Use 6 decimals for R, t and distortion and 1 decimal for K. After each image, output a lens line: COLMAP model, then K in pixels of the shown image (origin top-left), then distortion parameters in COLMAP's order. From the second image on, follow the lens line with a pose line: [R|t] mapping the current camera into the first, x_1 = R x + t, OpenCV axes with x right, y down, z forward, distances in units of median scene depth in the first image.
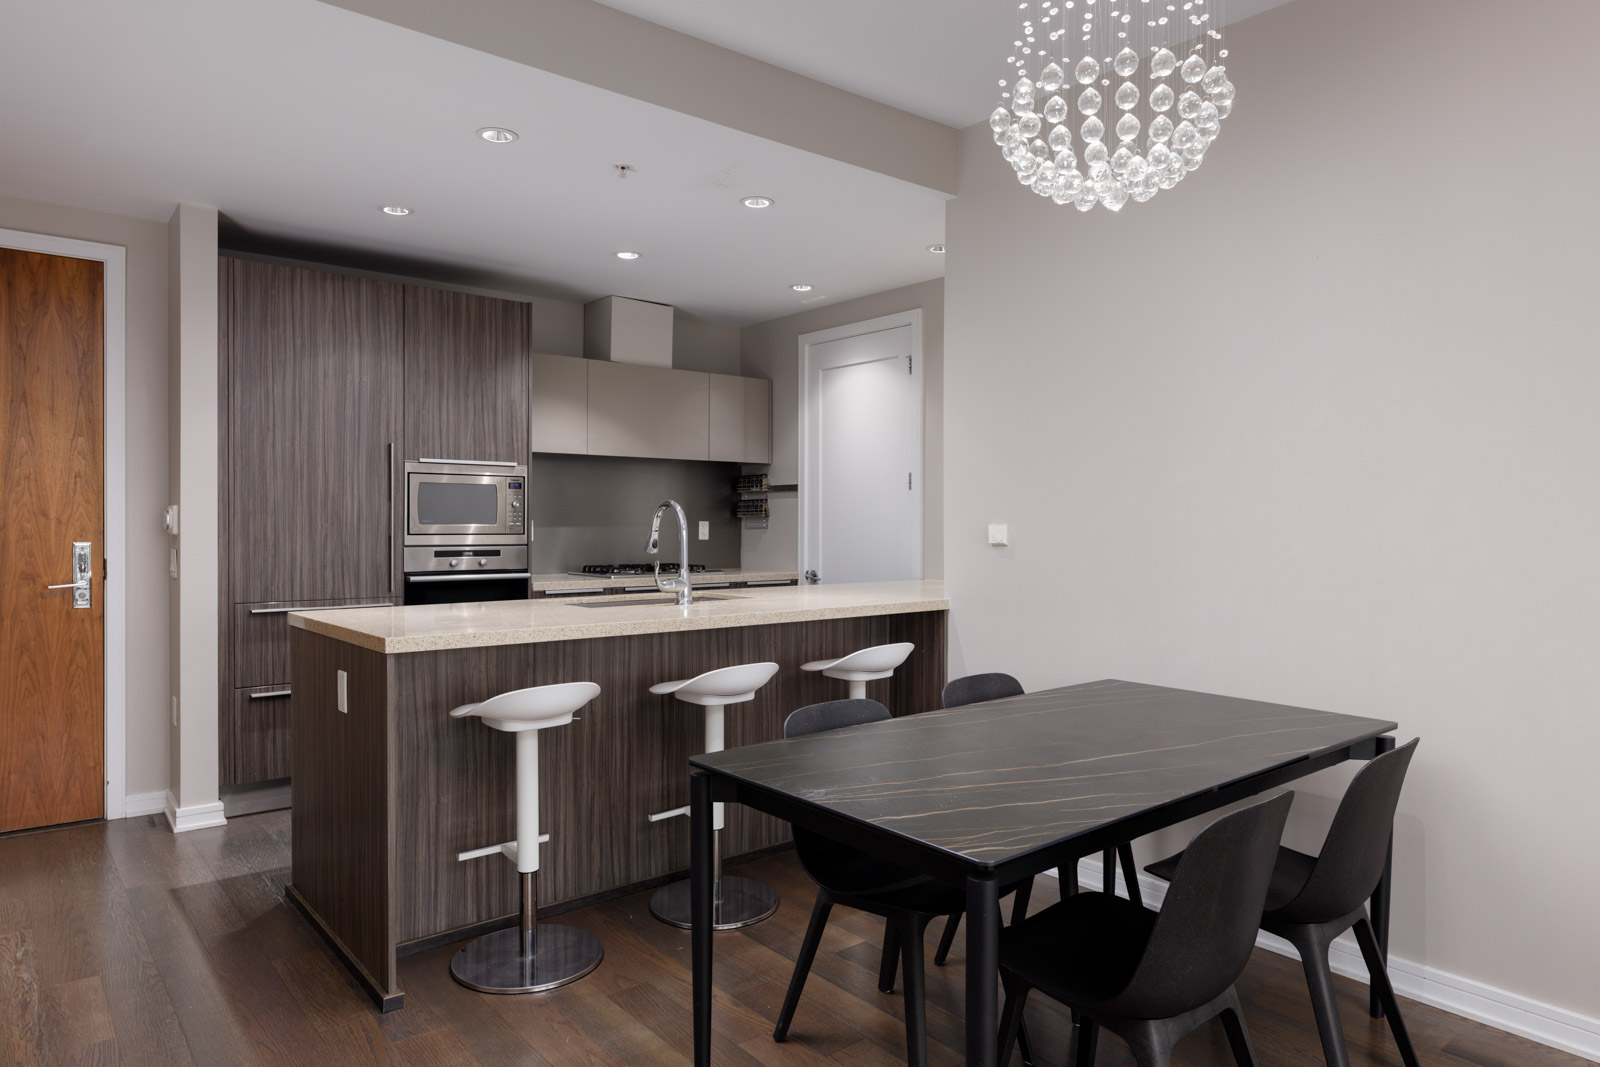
lens RADIAL K [[1023.0, 0, 800.0], [0, 1023.0, 533.5], [0, 0, 1]] dist [0.007062, 0.002891]
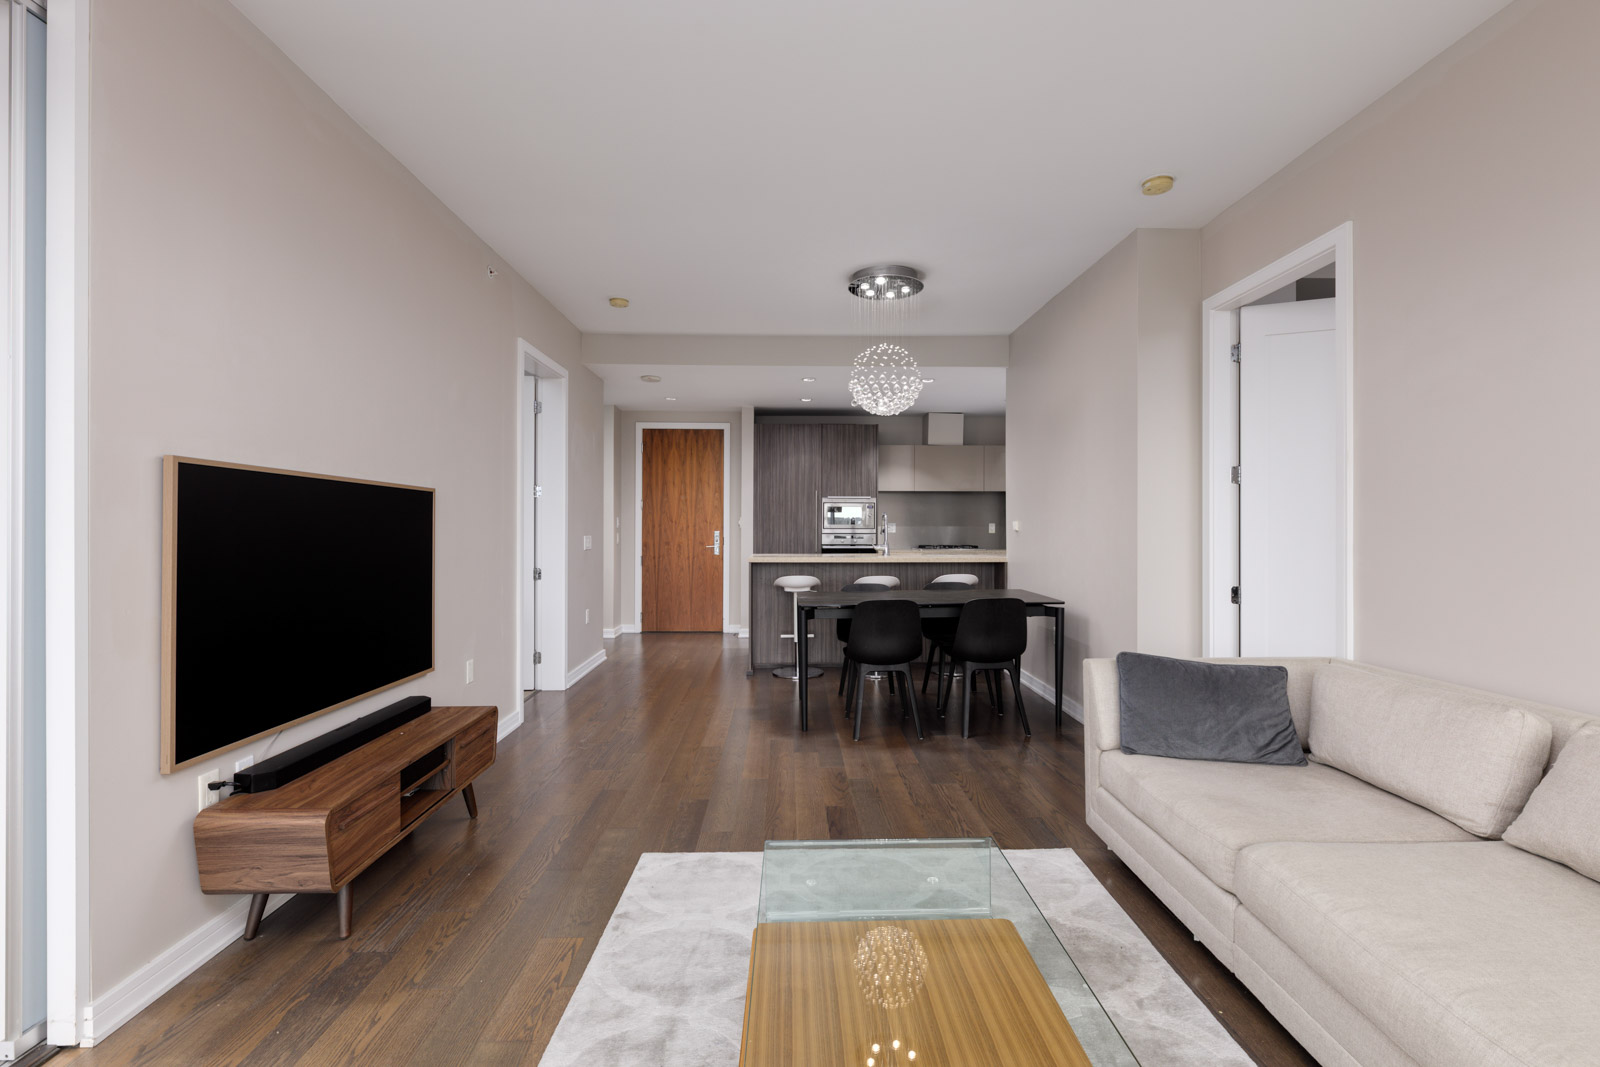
lens RADIAL K [[788.2, 0, 800.0], [0, 788.2, 533.5], [0, 0, 1]] dist [-0.001048, -0.000183]
pose [[0.787123, -0.000203, -0.616797, 0.752239], [-0.005608, 0.999956, -0.007487, 0.028265], [0.616771, 0.009352, 0.787087, -0.510207]]
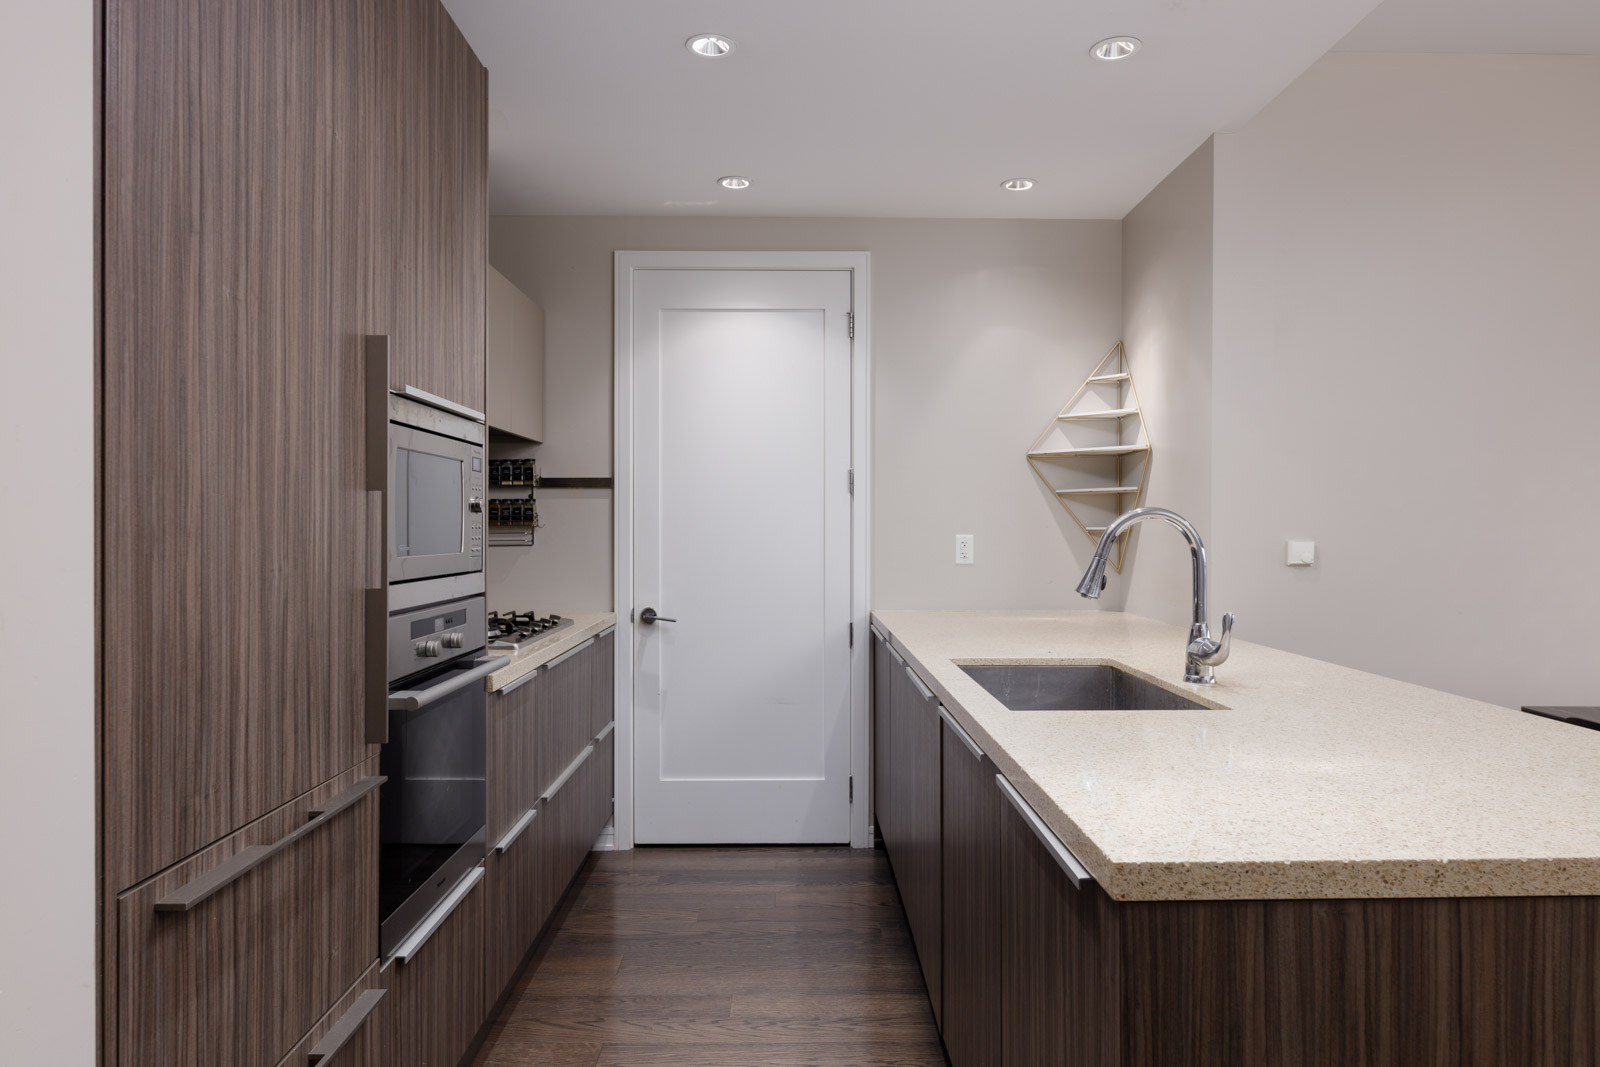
lens RADIAL K [[1043.2, 0, 800.0], [0, 1043.2, 533.5], [0, 0, 1]] dist [0.001934, 0.000591]
pose [[0.616062, -0.008693, 0.787650, -0.626602], [0.009869, 0.999946, 0.003317, -0.018448], [-0.787636, 0.005730, 0.616114, 0.684927]]
